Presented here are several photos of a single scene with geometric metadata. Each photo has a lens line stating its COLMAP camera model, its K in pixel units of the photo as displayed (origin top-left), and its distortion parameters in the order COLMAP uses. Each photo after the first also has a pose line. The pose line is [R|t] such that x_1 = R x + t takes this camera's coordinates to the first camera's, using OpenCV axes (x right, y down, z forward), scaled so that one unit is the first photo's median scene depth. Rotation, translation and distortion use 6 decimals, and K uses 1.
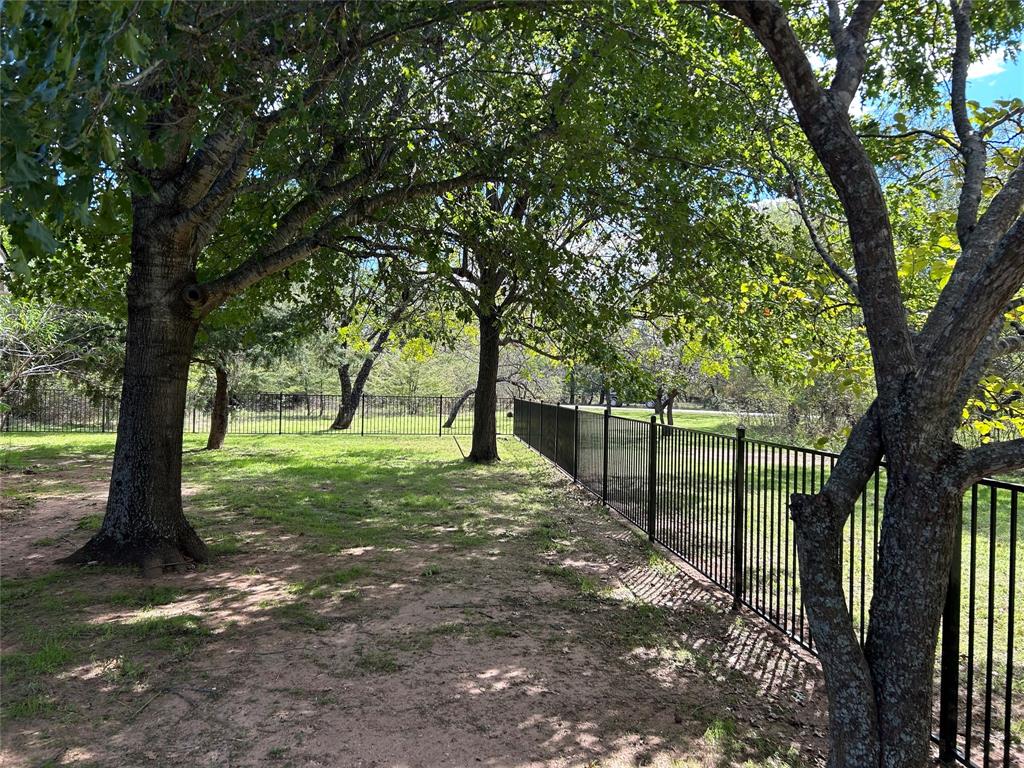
lens RADIAL K [[773.0, 0, 512.6], [0, 773.0, 382.8], [0, 0, 1]] dist [0.022236, -0.014251]
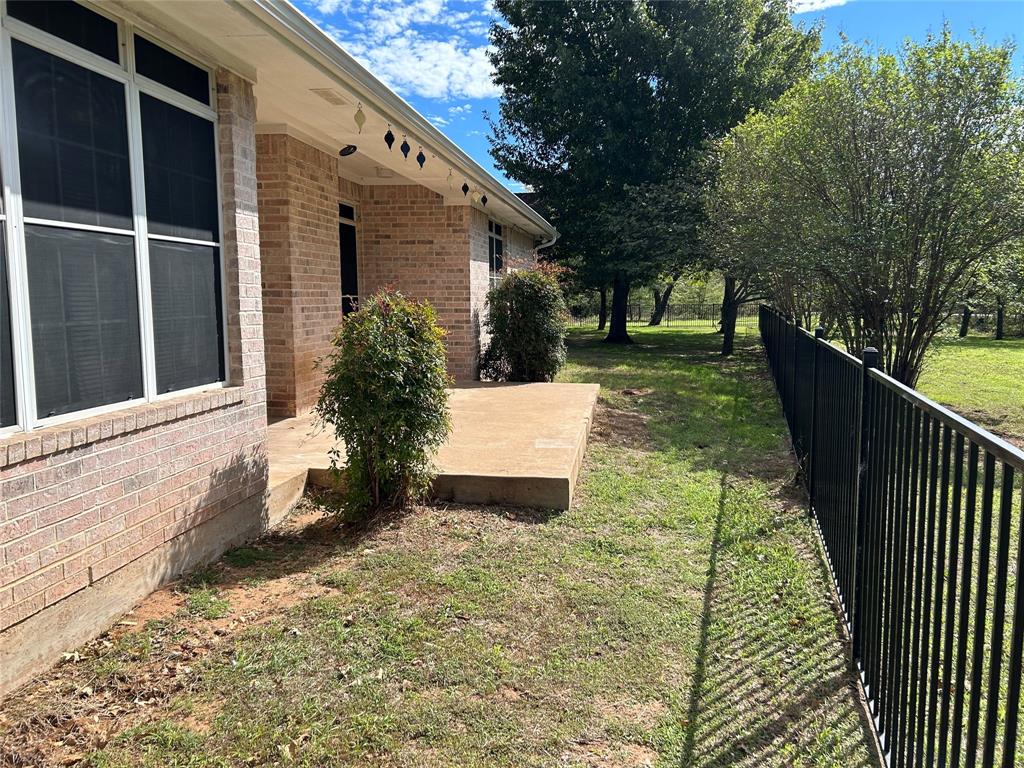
lens RADIAL K [[773.0, 0, 513.0], [0, 773.0, 383.2], [0, 0, 1]] dist [0.022236, -0.014251]
pose [[0.926757, 0.002140, -0.375656, 0.121424], [0.038160, 0.994275, 0.099805, 0.004409], [0.373718, -0.106830, 0.921370, -0.660321]]
